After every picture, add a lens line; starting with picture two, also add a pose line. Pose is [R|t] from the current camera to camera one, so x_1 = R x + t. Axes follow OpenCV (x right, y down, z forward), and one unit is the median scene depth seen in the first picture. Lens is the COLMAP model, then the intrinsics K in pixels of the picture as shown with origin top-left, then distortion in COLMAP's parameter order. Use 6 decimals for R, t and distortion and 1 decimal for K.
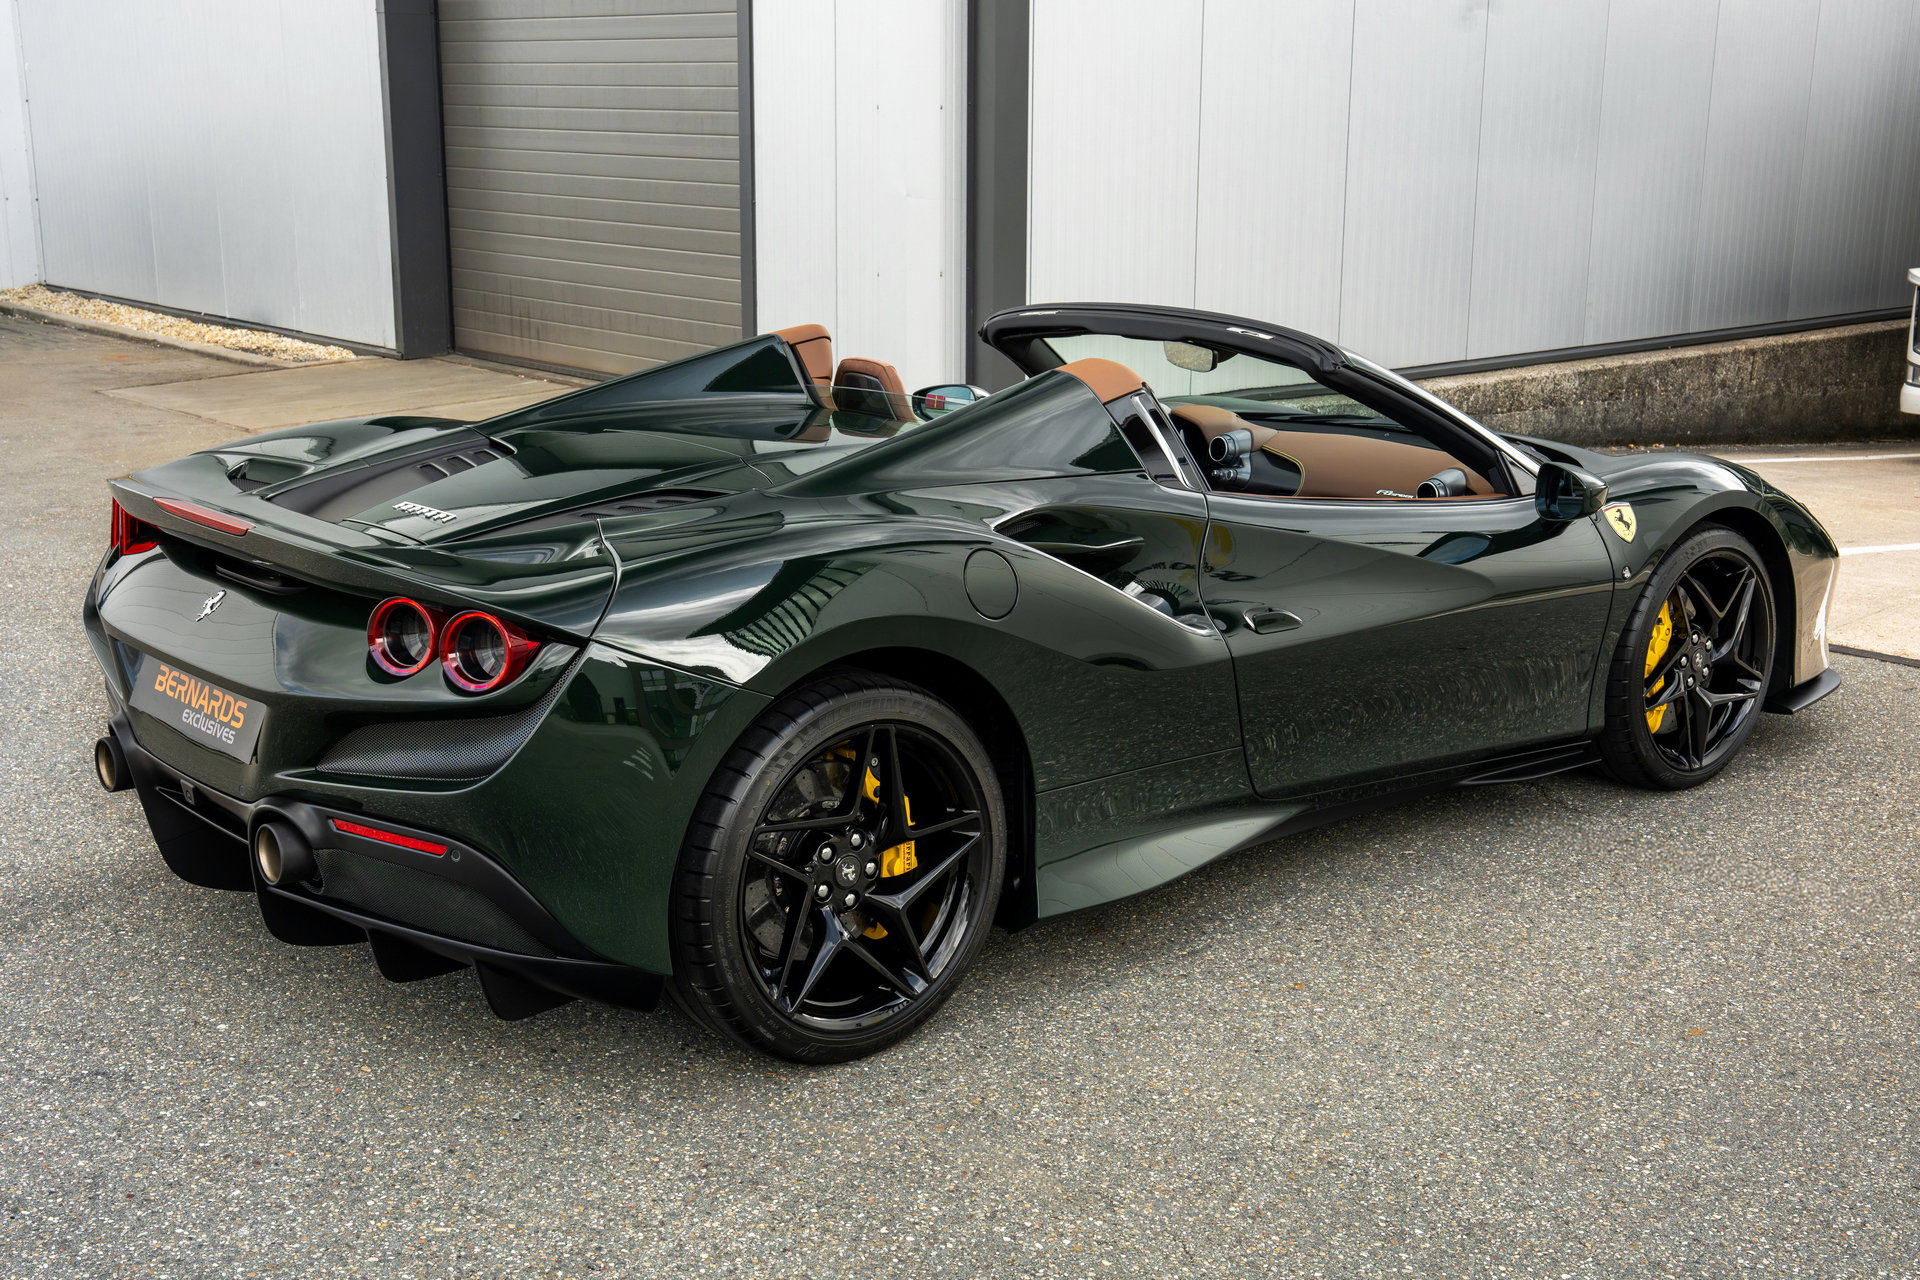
lens RADIAL K [[2351.8, 0, 955.9], [0, 2351.8, 628.6], [0, 0, 1]] dist [0.076376, 0.164156]
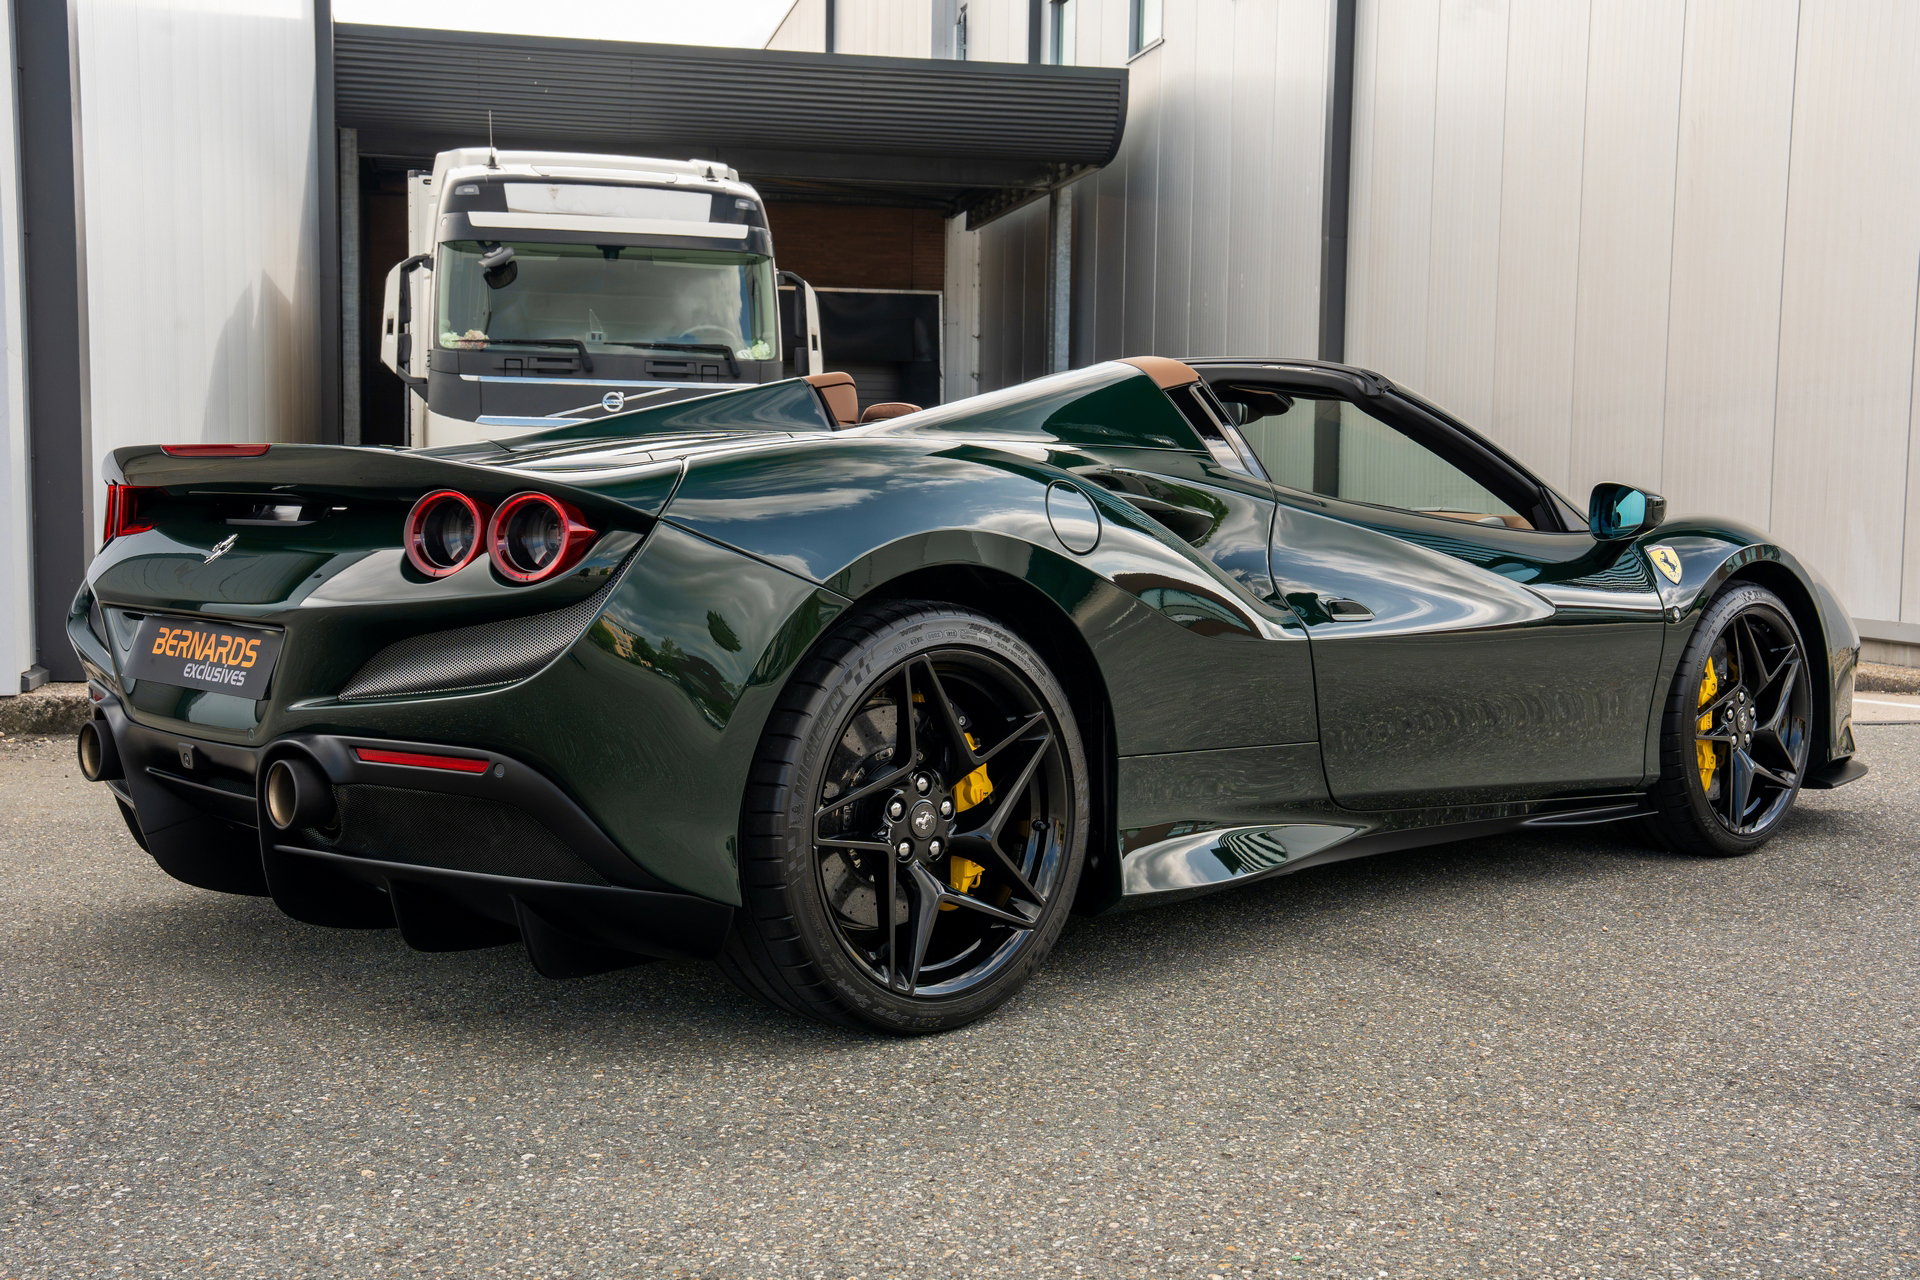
lens RADIAL K [[2226.4, 0, 962.3], [0, 2226.4, 632.5], [0, 0, 1]] dist [0.047585, 0.163863]
pose [[0.998773, -0.002675, 0.049459, -0.070346], [0.010580, 0.987019, -0.160257, 0.162896], [-0.048389, 0.160584, 0.985835, 0.135797]]
